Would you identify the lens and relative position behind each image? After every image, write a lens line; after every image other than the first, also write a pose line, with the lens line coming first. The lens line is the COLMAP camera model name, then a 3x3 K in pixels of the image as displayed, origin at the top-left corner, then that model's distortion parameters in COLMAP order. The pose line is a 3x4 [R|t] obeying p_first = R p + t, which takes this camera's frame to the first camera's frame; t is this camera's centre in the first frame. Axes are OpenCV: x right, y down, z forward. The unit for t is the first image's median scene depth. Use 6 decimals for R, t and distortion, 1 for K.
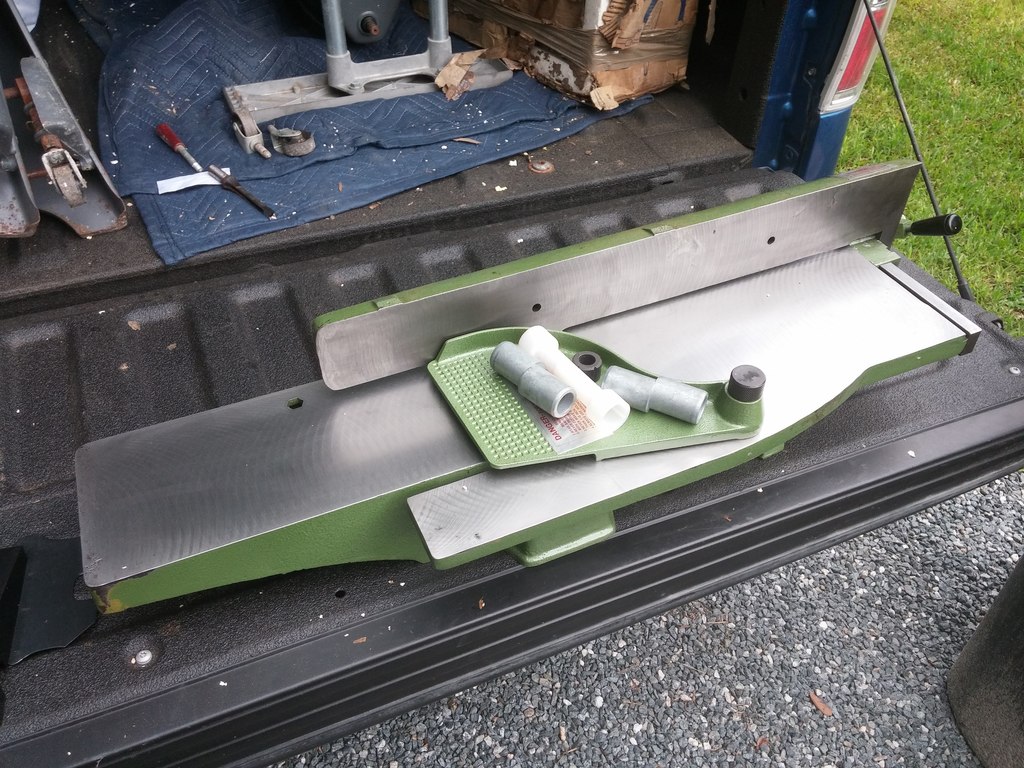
lens RADIAL K [[868.5, 0, 512.0], [0, 868.5, 384.0], [0, 0, 1]] dist [0.029791, -0.008889]
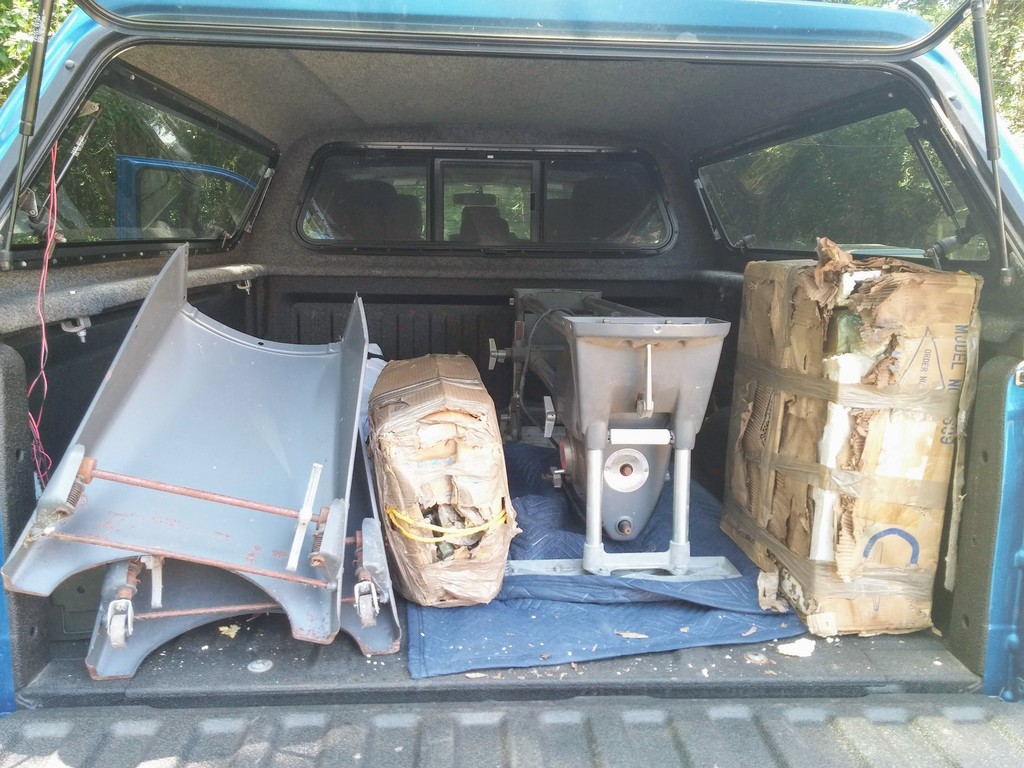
lens RADIAL K [[868.5, 0, 512.0], [0, 868.5, 384.0], [0, 0, 1]] dist [0.029791, -0.008889]
pose [[0.938294, 0.038631, -0.343676, 0.113072], [-0.221394, 0.830527, -0.511087, 0.093288], [0.265688, 0.555637, 0.787831, -0.133659]]
